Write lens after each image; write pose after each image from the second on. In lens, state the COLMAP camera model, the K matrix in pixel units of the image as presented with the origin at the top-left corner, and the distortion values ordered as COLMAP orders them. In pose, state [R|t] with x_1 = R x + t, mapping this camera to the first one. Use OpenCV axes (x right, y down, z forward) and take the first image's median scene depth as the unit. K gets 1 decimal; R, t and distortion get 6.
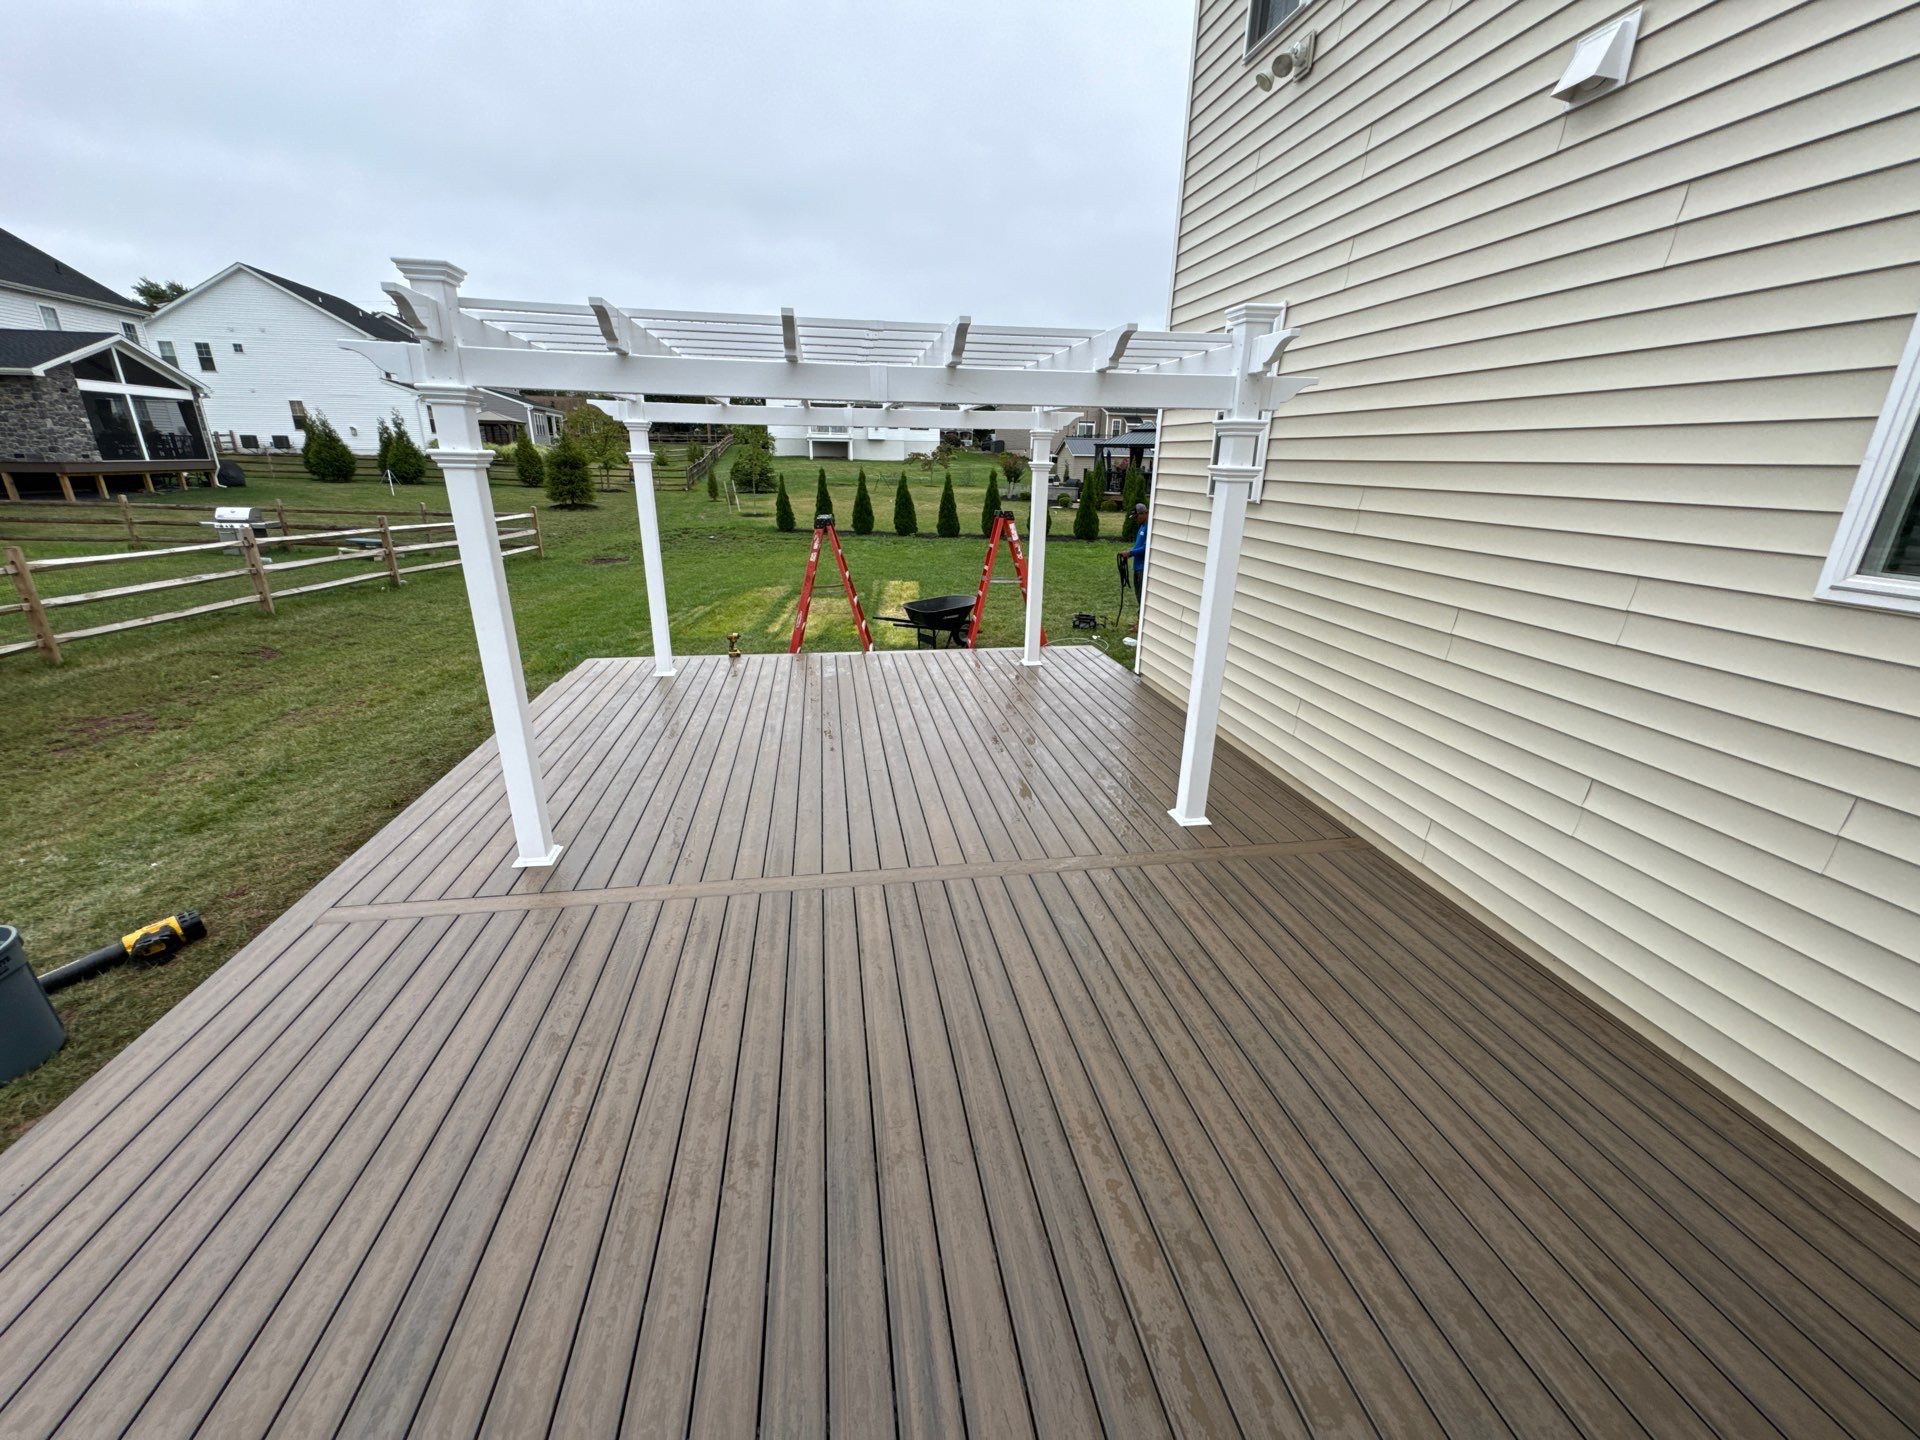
lens RADIAL K [[765.1, 0, 957.1], [0, 765.1, 718.7], [0, 0, 1]] dist [-0.002398, 0.000075]
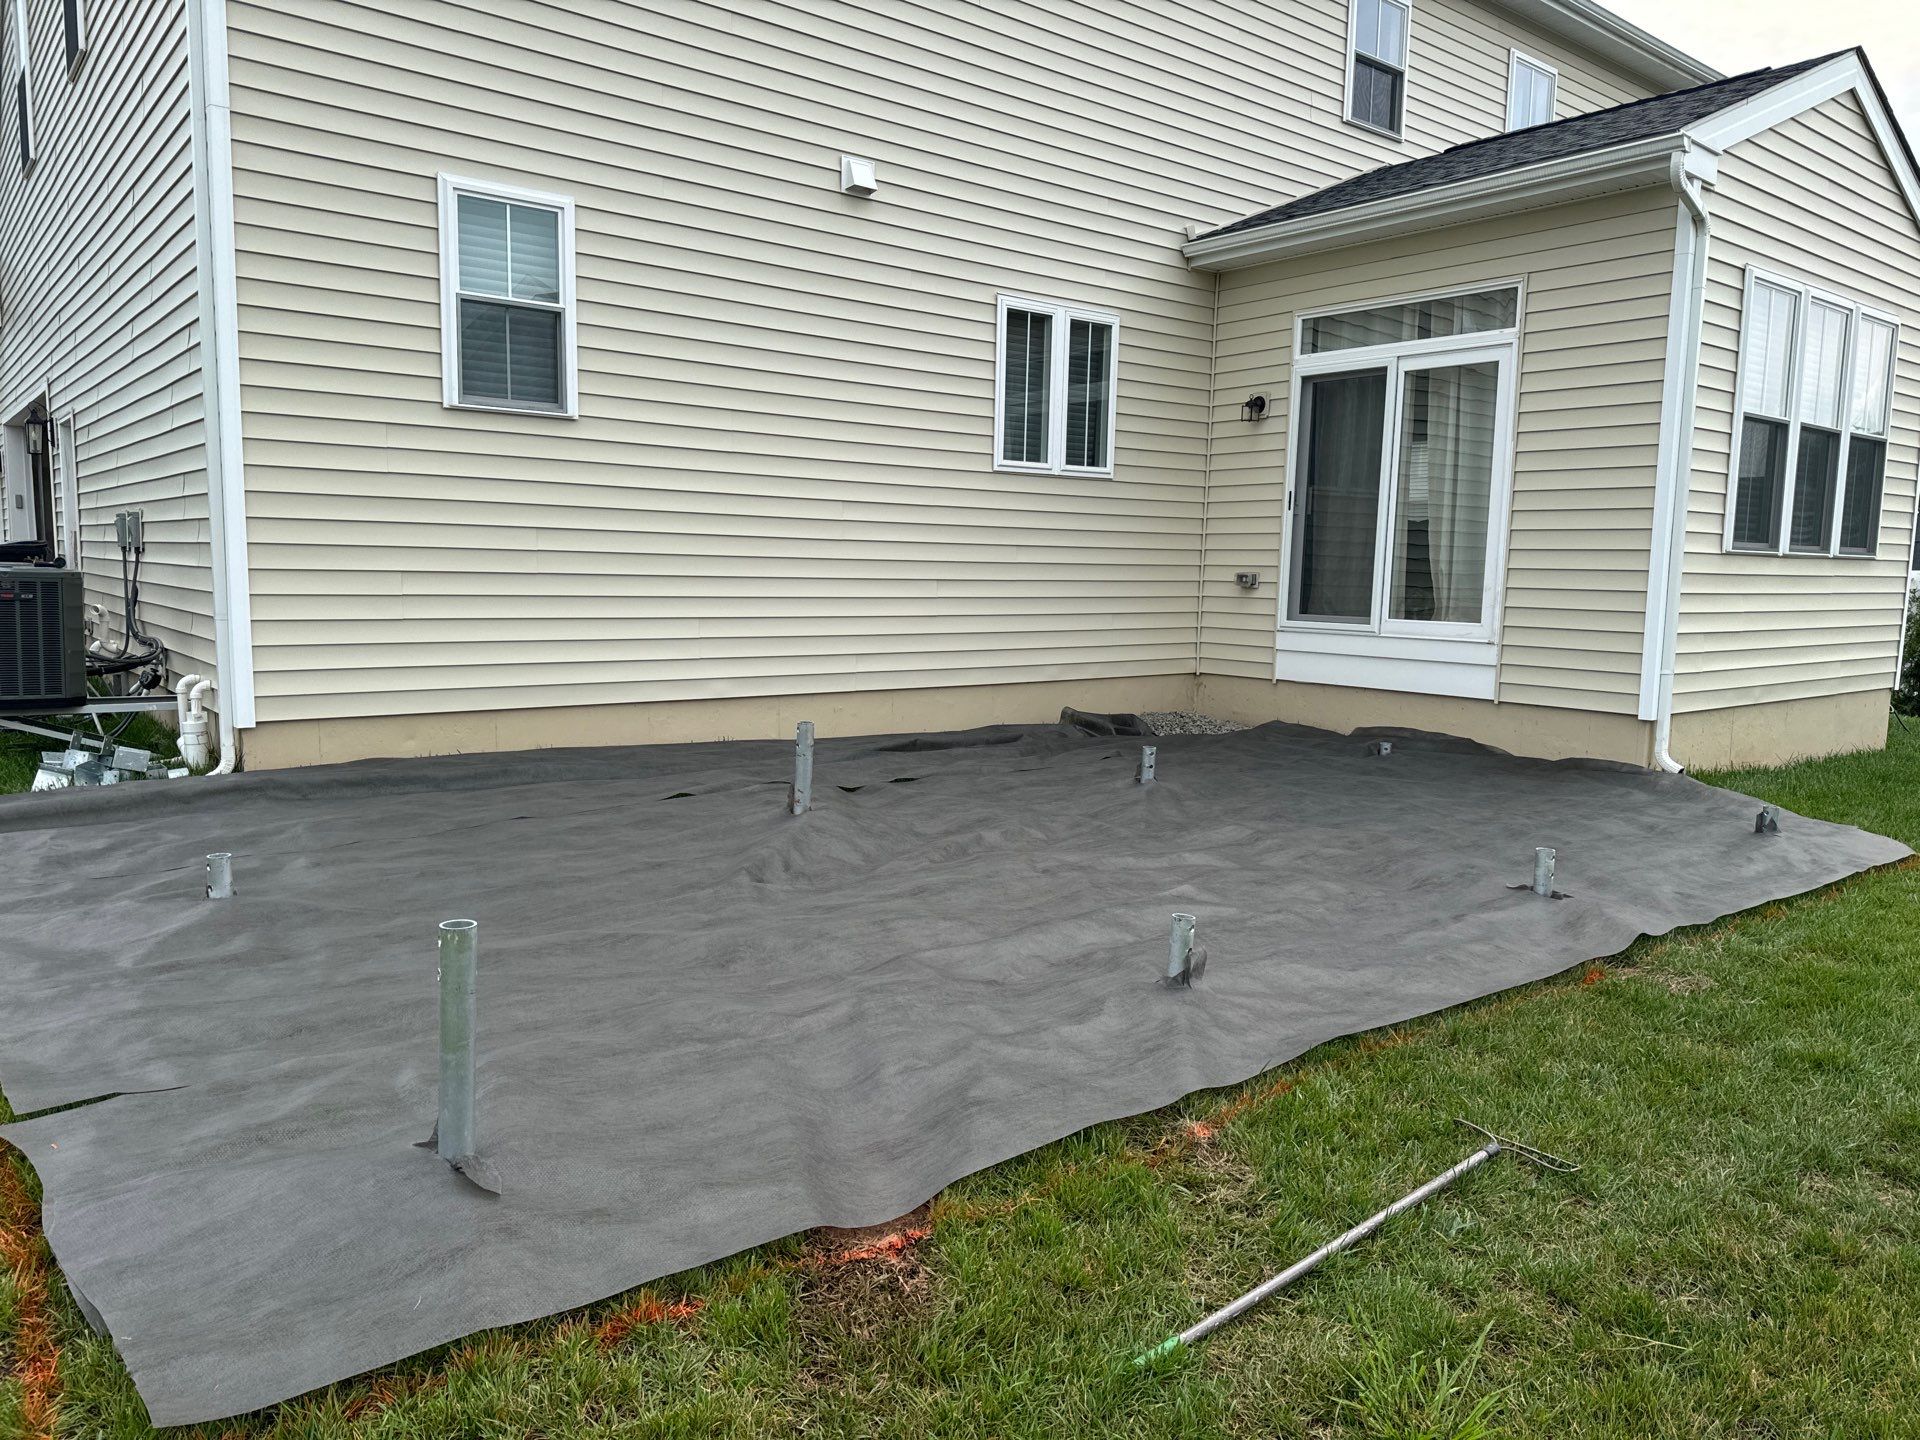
lens RADIAL K [[1347.7, 0, 960.4], [0, 1347.7, 729.8], [0, 0, 1]] dist [0.054417, -0.062059]
pose [[-0.488385, -0.128321, 0.863142, -1.152816], [0.257327, 0.923966, 0.282965, -0.277939], [-0.833824, 0.360306, -0.418231, 1.391542]]
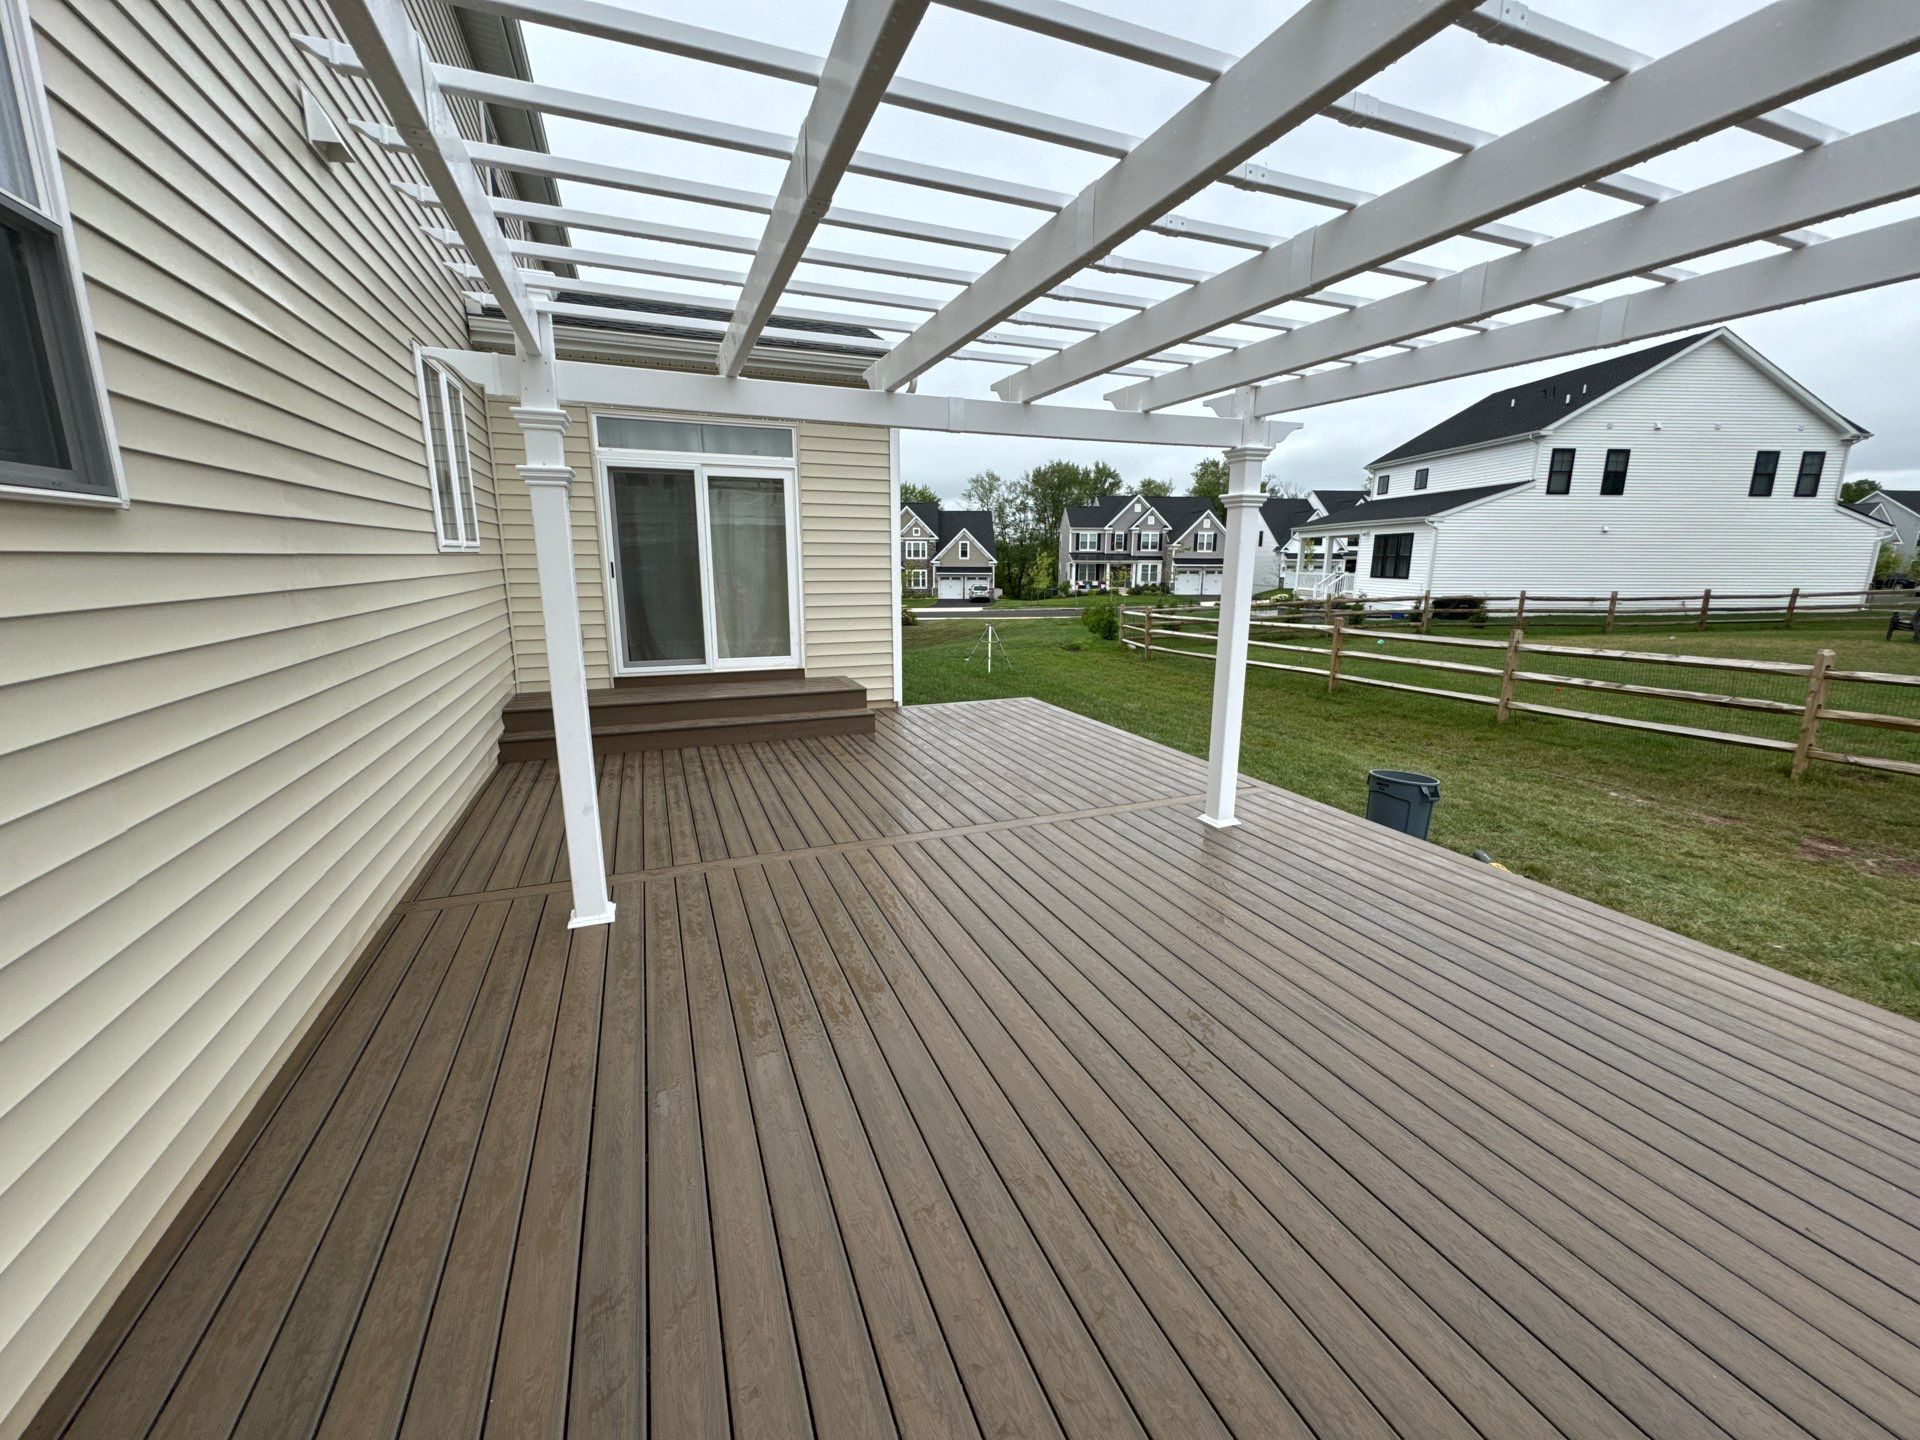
lens RADIAL K [[765.1, 0, 959.0], [0, 765.1, 717.4], [0, 0, 1]] dist [-0.002398, 0.000075]
pose [[-0.976639, 0.024436, -0.213493, 0.086940], [-0.087685, 0.861720, 0.499750, -0.409280], [0.196183, 0.506796, -0.839446, 1.424015]]
